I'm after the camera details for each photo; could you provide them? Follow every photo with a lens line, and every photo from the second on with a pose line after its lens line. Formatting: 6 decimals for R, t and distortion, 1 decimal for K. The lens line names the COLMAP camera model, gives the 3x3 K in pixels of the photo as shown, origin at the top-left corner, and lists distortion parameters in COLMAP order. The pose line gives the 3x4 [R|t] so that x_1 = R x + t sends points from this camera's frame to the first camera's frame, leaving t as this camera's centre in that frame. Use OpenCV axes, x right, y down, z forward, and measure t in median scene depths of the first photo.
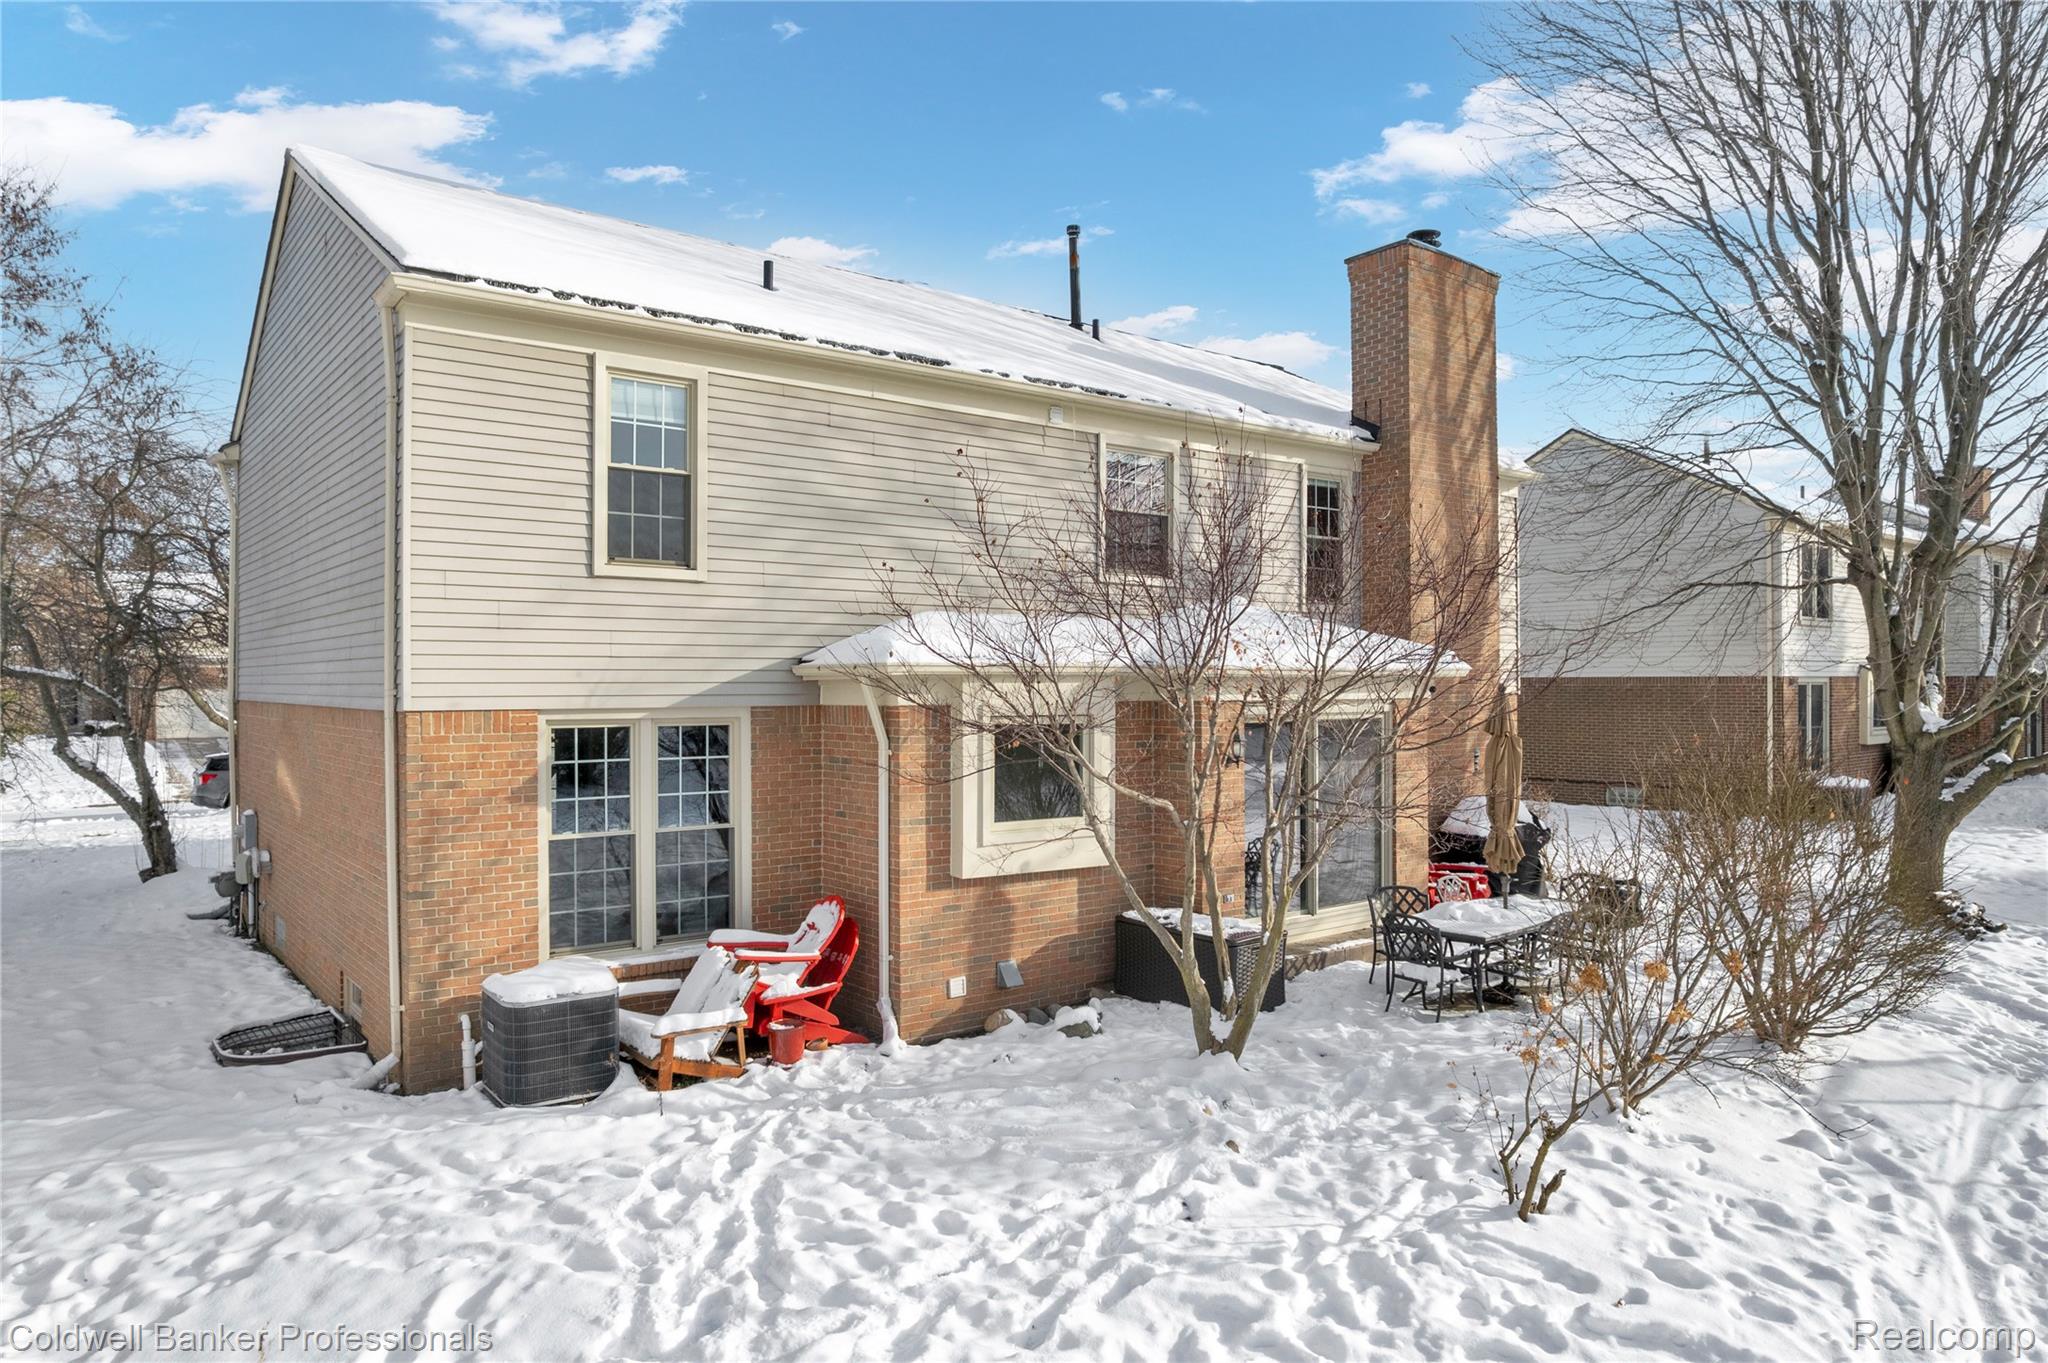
lens RADIAL K [[1306.3, 0, 1024.0], [0, 1306.3, 681.5], [0, 0, 1]] dist [-0.032694, 0.000113]
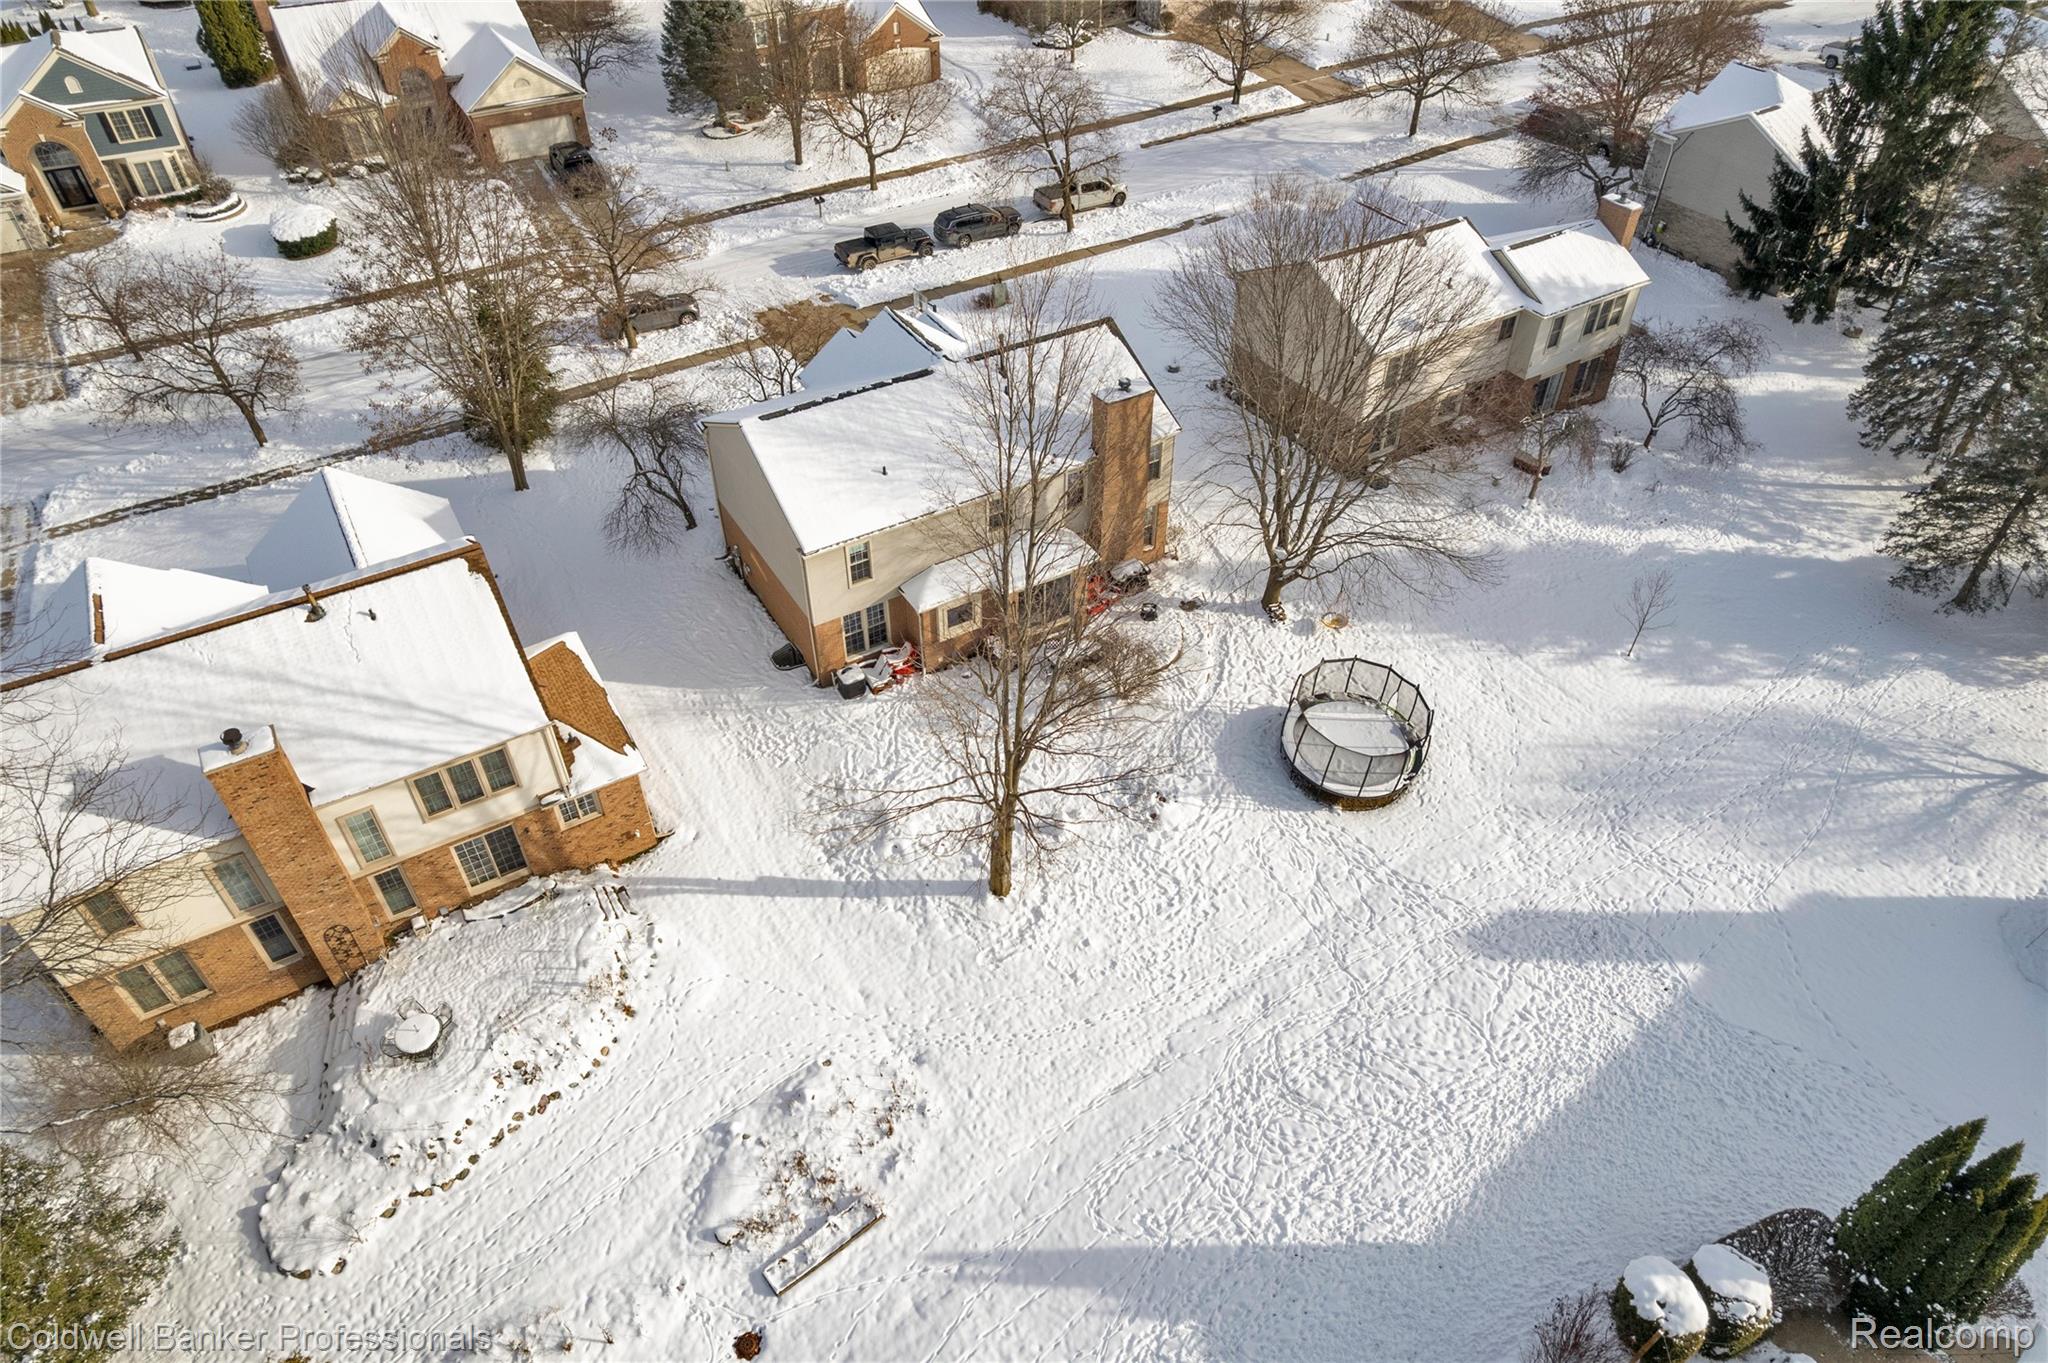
lens RADIAL K [[1306.3, 0, 1024.0], [0, 1306.3, 681.5], [0, 0, 1]] dist [-0.032694, 0.000113]
pose [[0.991844, 0.088029, -0.092172, 0.610026], [-0.003760, 0.743069, 0.669204, -2.532796], [0.127399, -0.663400, 0.737340, -2.120512]]
